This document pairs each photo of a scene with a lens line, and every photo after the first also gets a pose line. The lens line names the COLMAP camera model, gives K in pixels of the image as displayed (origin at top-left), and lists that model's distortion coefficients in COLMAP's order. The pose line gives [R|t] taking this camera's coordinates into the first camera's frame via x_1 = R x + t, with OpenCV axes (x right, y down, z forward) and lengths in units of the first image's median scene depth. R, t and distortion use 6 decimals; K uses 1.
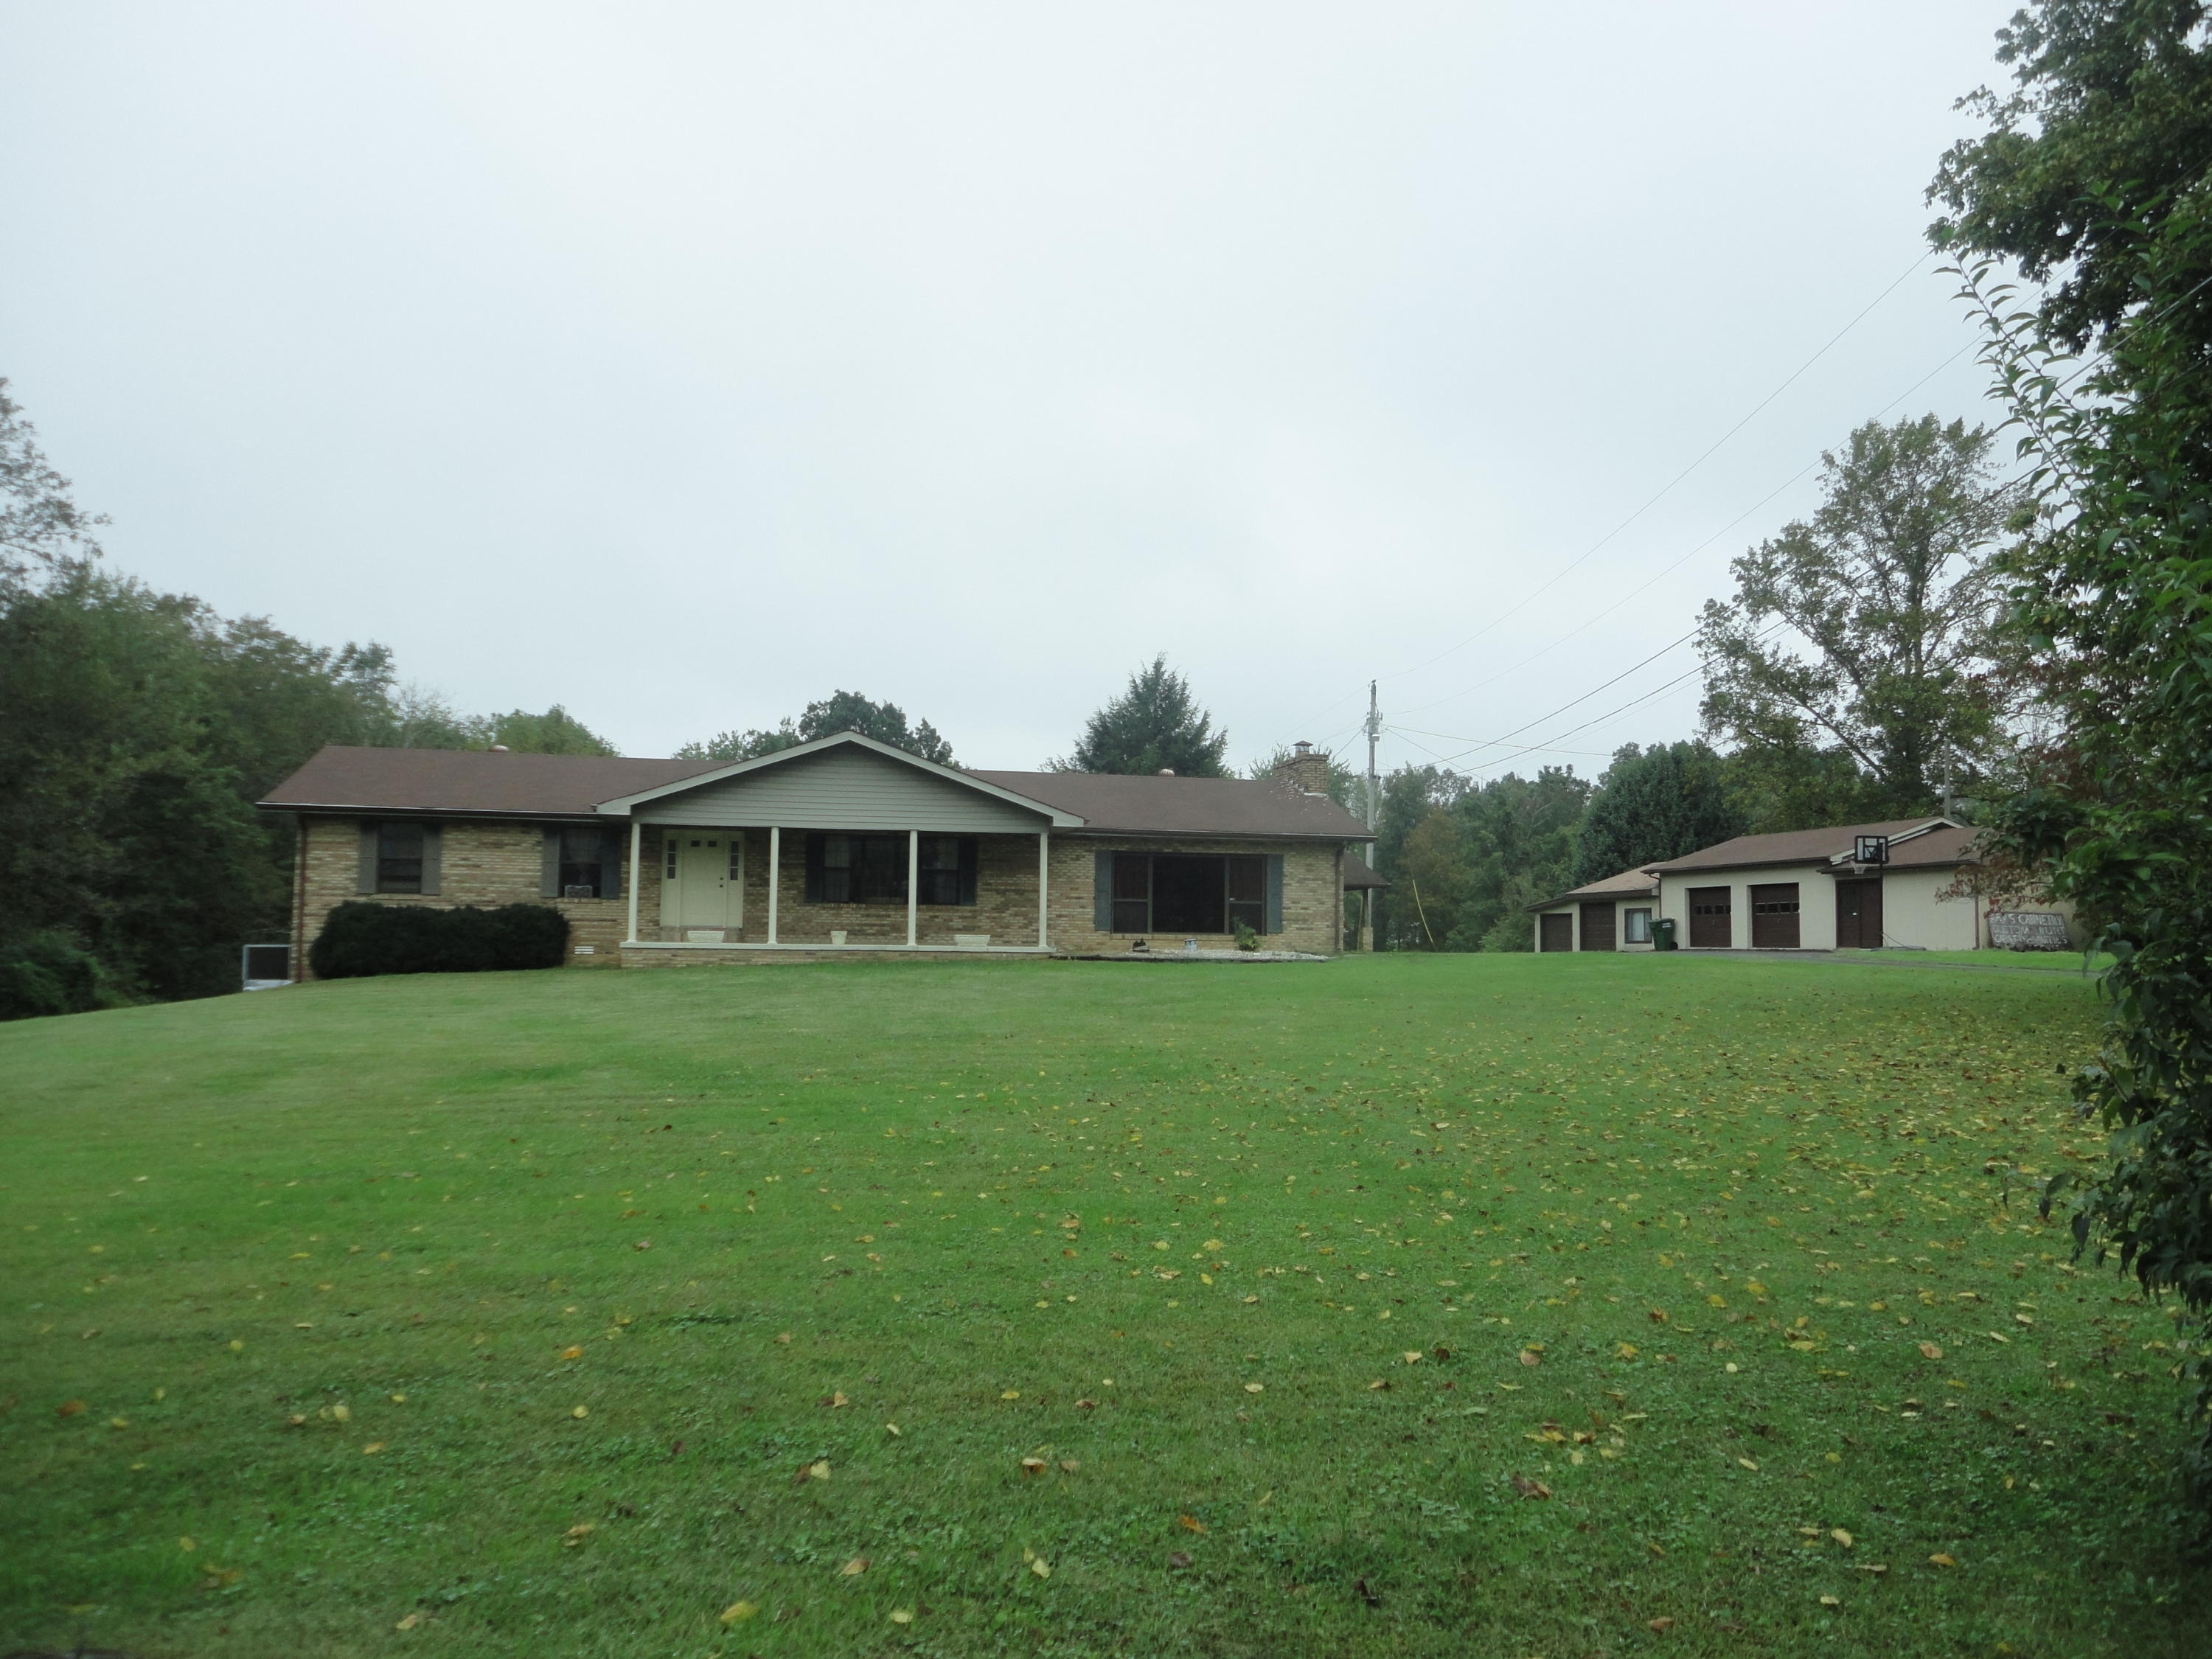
lens RADIAL K [[1583.6, 0, 1121.4], [0, 1583.6, 832.2], [0, 0, 1]] dist [-0.015979, -0.000670]
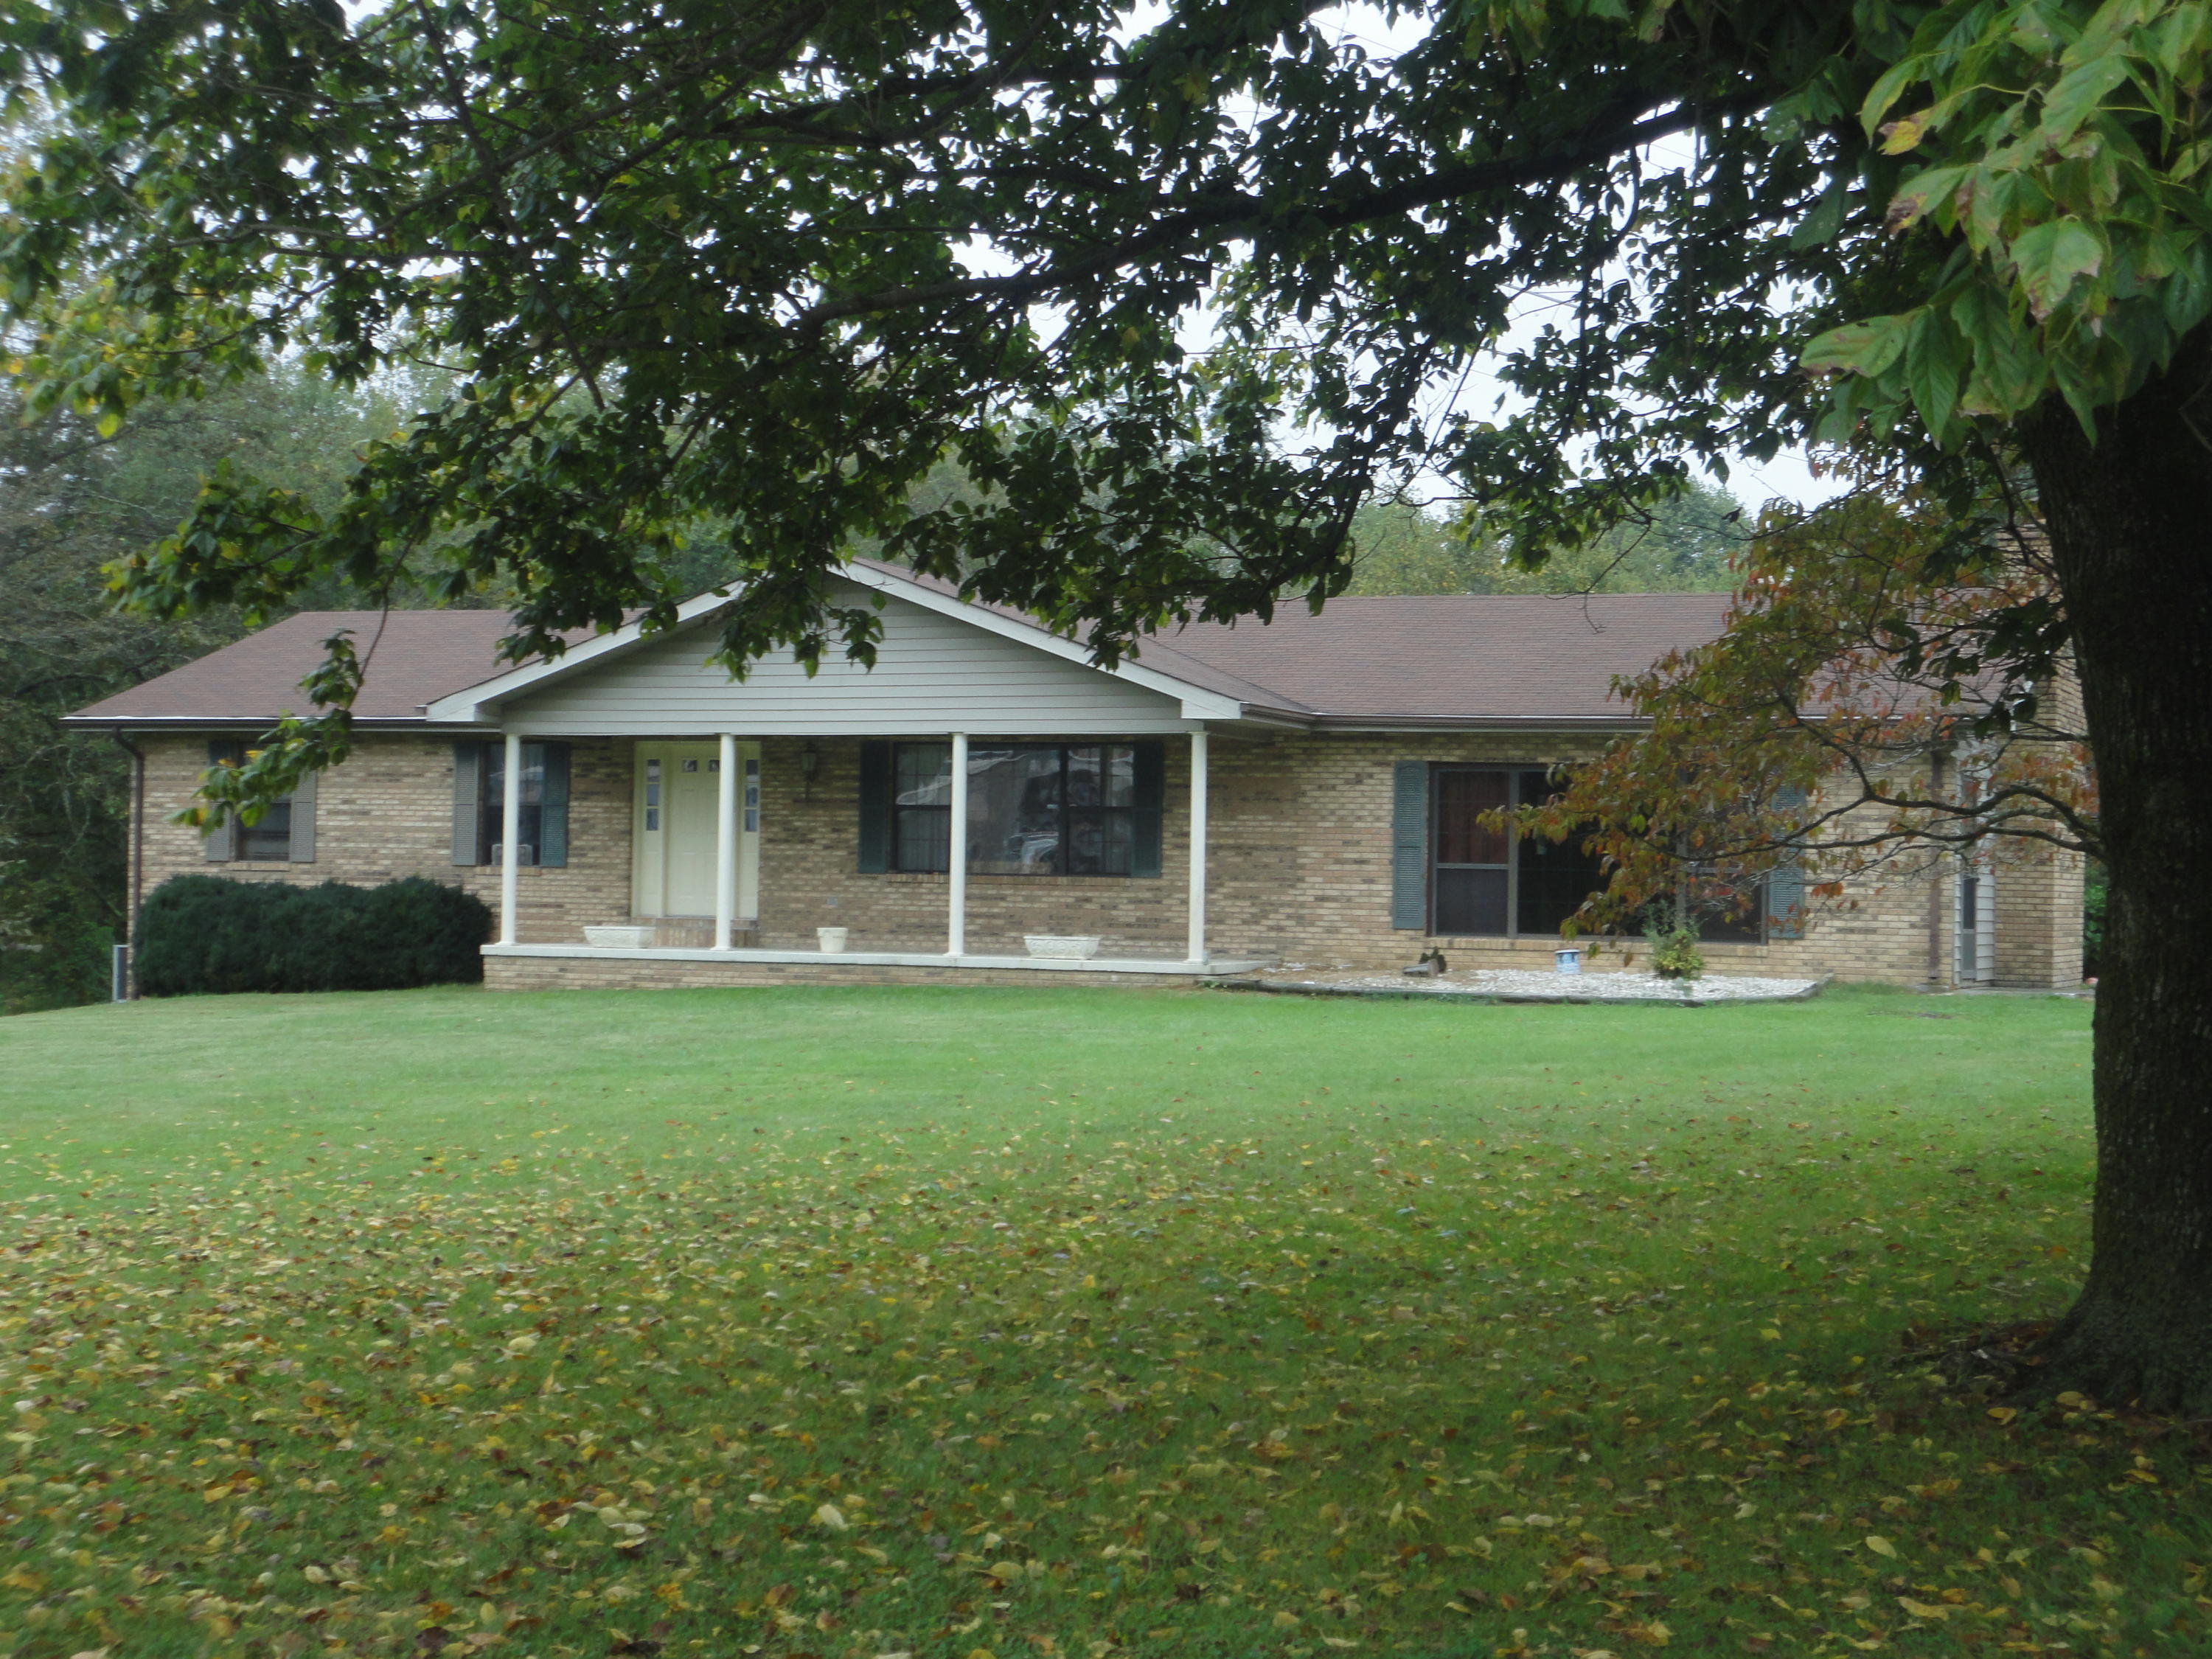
lens RADIAL K [[3421.5, 0, 1113.3], [0, 3421.5, 708.0], [0, 0, 1]] dist [0.058060, -0.120474]
pose [[0.817543, -0.030146, -0.575078, 0.556193], [0.029351, 0.999512, -0.010669, 0.004347], [0.575120, -0.008157, 0.818029, 0.120528]]
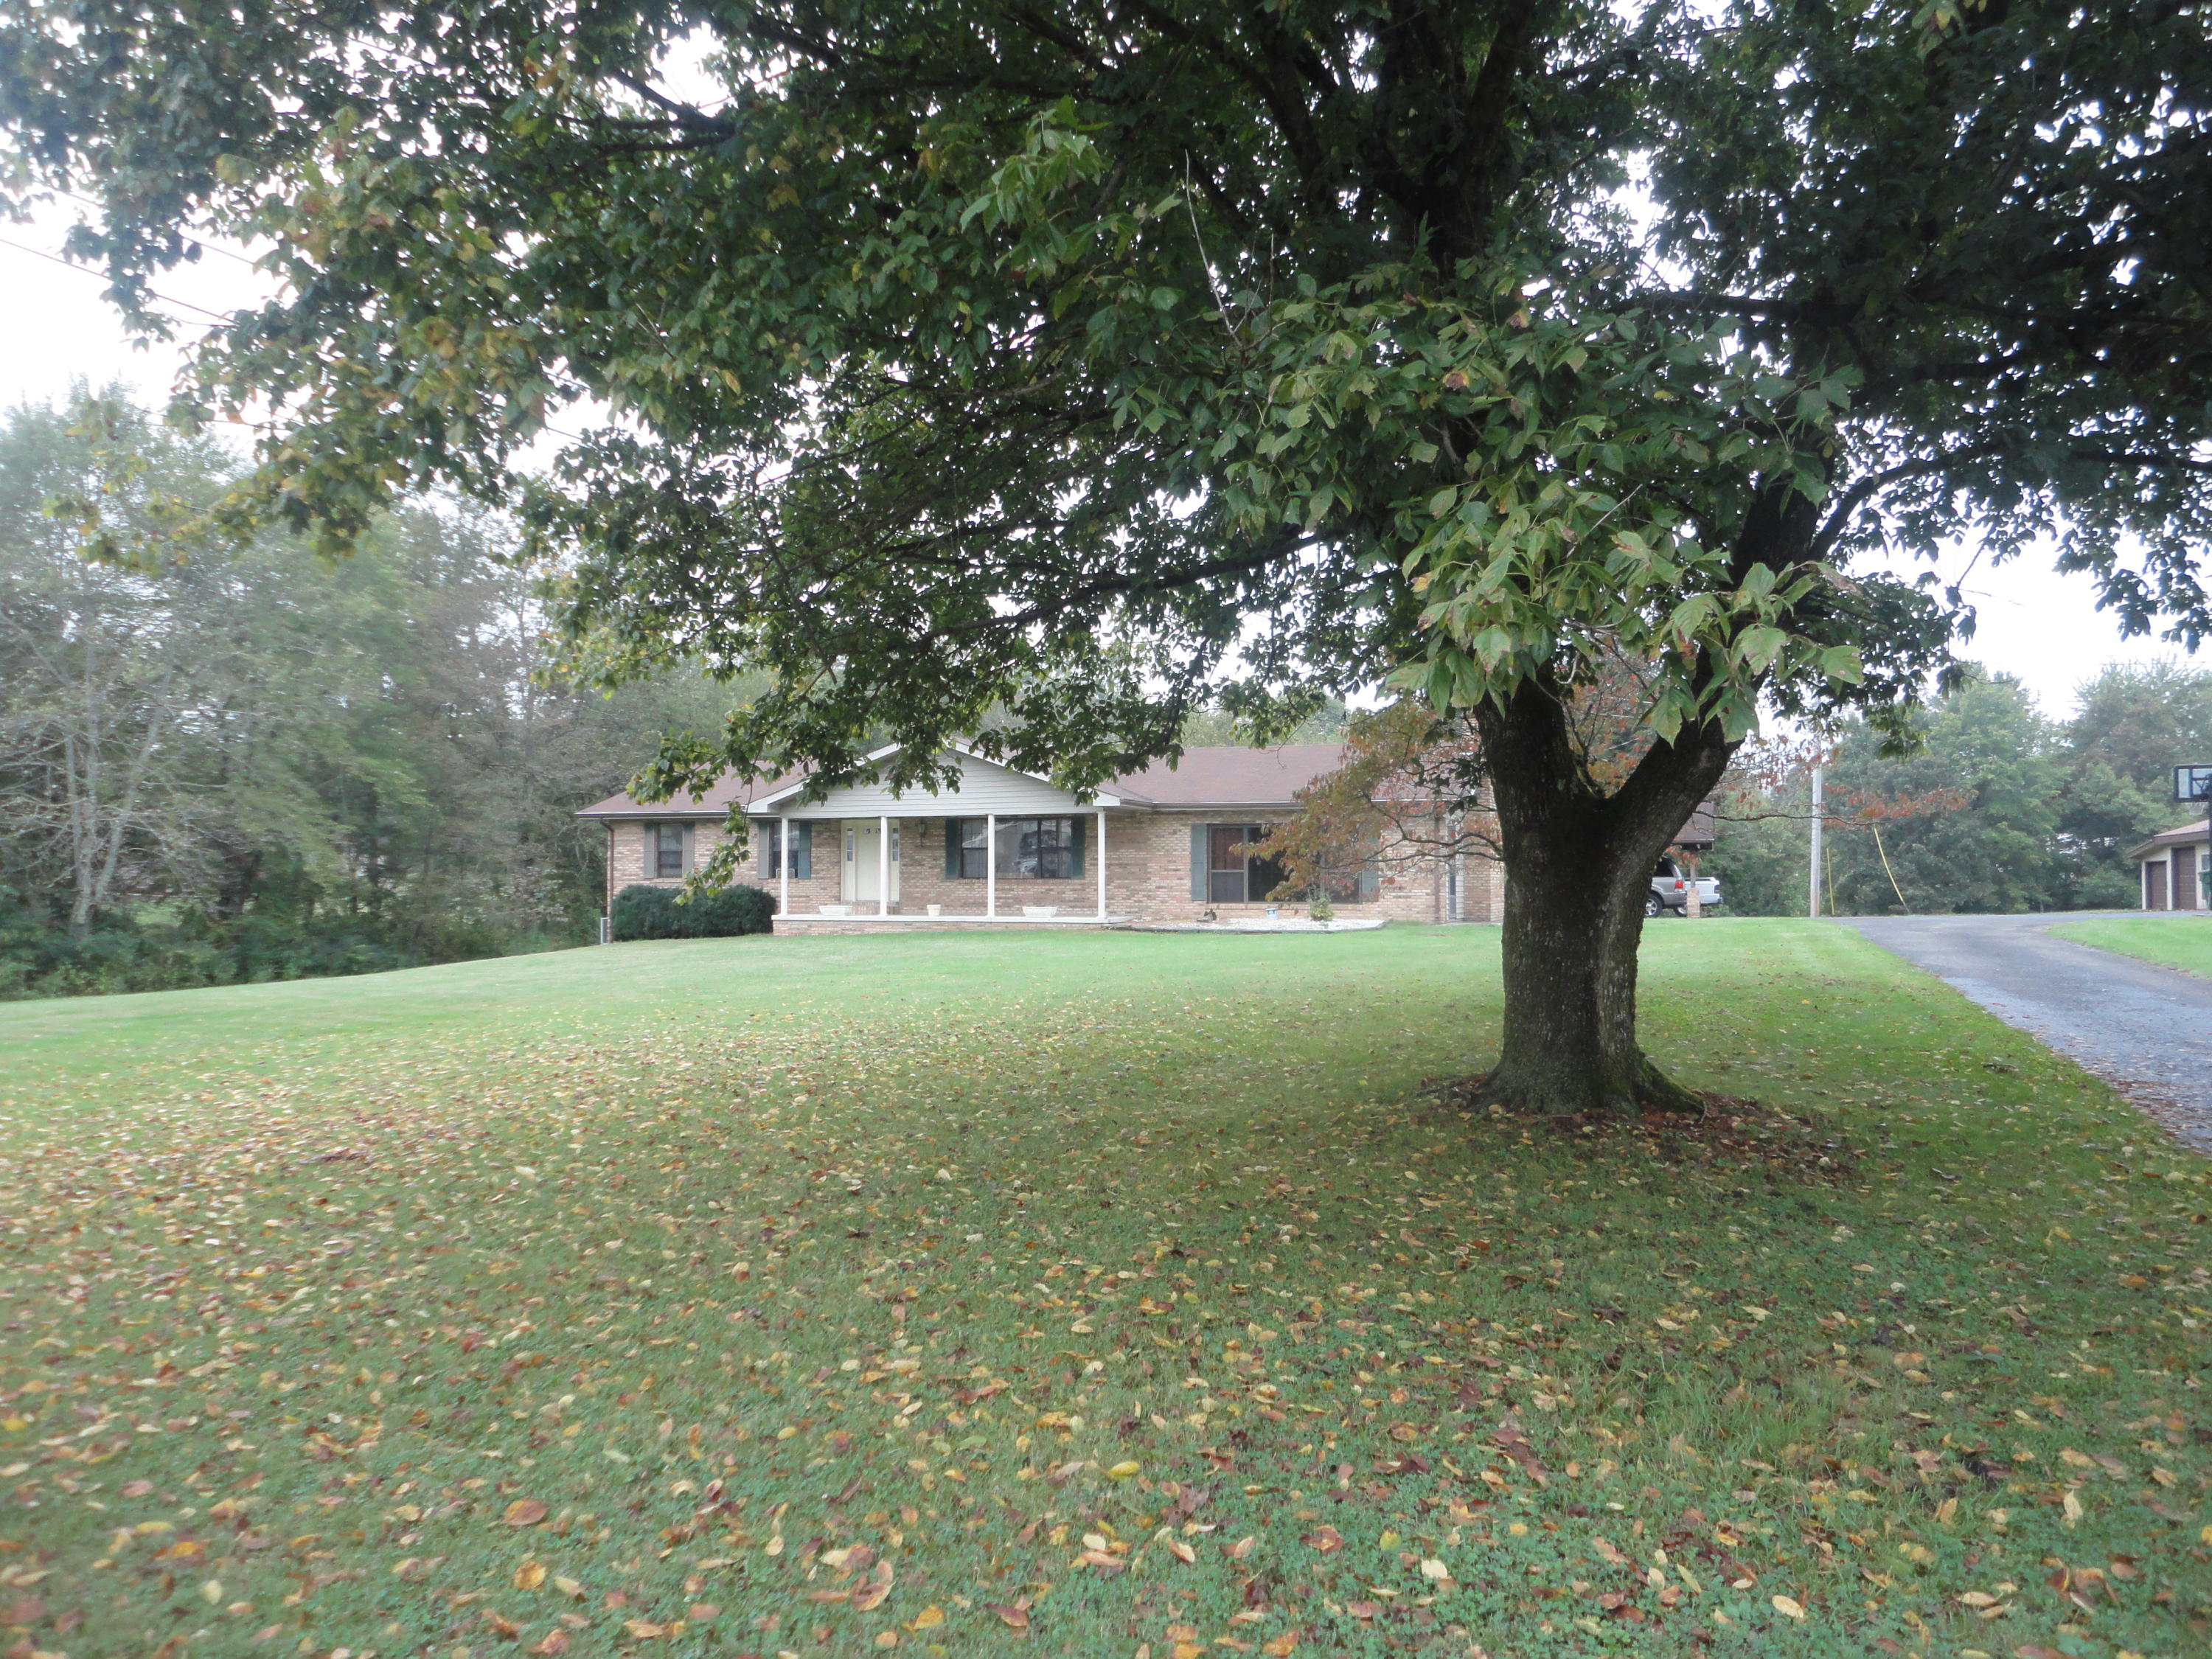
lens RADIAL K [[1583.6, 0, 1121.4], [0, 1583.6, 832.2], [0, 0, 1]] dist [-0.015979, -0.000670]
pose [[0.838312, -0.031162, -0.544299, 0.559424], [0.044847, 0.998923, 0.011883, 0.002640], [0.543343, -0.034372, 0.838807, 0.114838]]
